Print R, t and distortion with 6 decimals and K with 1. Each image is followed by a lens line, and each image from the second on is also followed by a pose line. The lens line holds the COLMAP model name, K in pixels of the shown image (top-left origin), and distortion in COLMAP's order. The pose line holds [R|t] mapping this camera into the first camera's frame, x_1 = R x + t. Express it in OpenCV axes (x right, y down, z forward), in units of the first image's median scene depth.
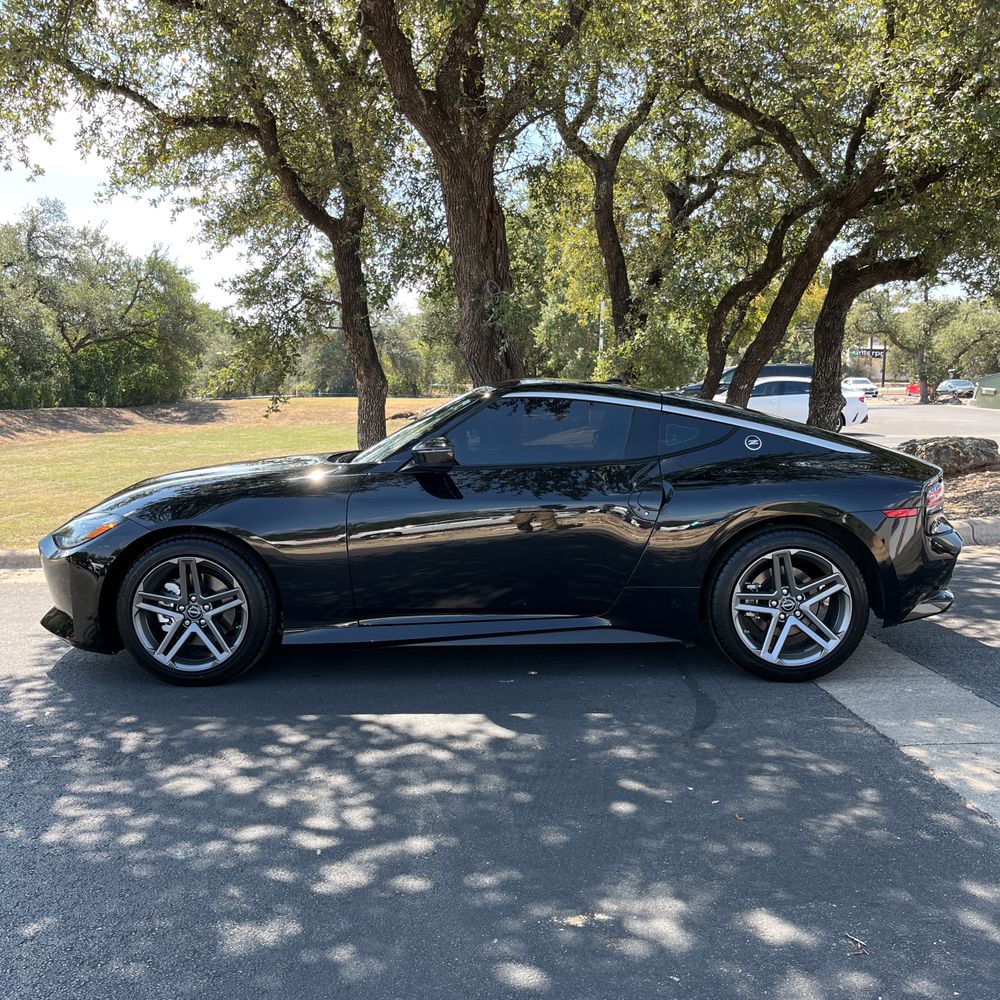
lens RADIAL K [[1012.9, 0, 508.6], [0, 1012.9, 501.8], [0, 0, 1]] dist [0.085487, -0.121468]
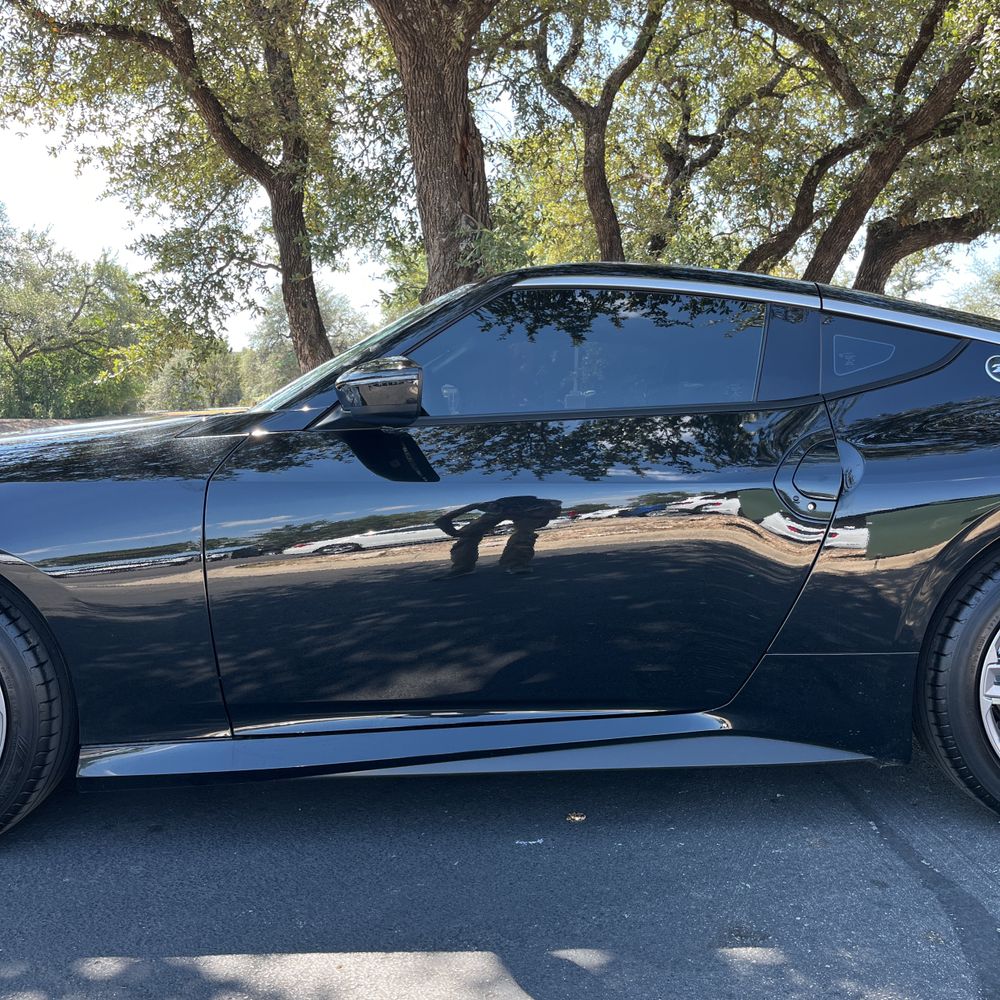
lens RADIAL K [[1020.2, 0, 512.1], [0, 1020.2, 498.8], [0, 0, 1]] dist [0.028576, -0.008856]
pose [[0.999308, -0.008341, 0.036240, -0.009196], [0.008936, 0.999827, -0.016286, 0.004788], [-0.036098, 0.016598, 0.999210, 0.164005]]
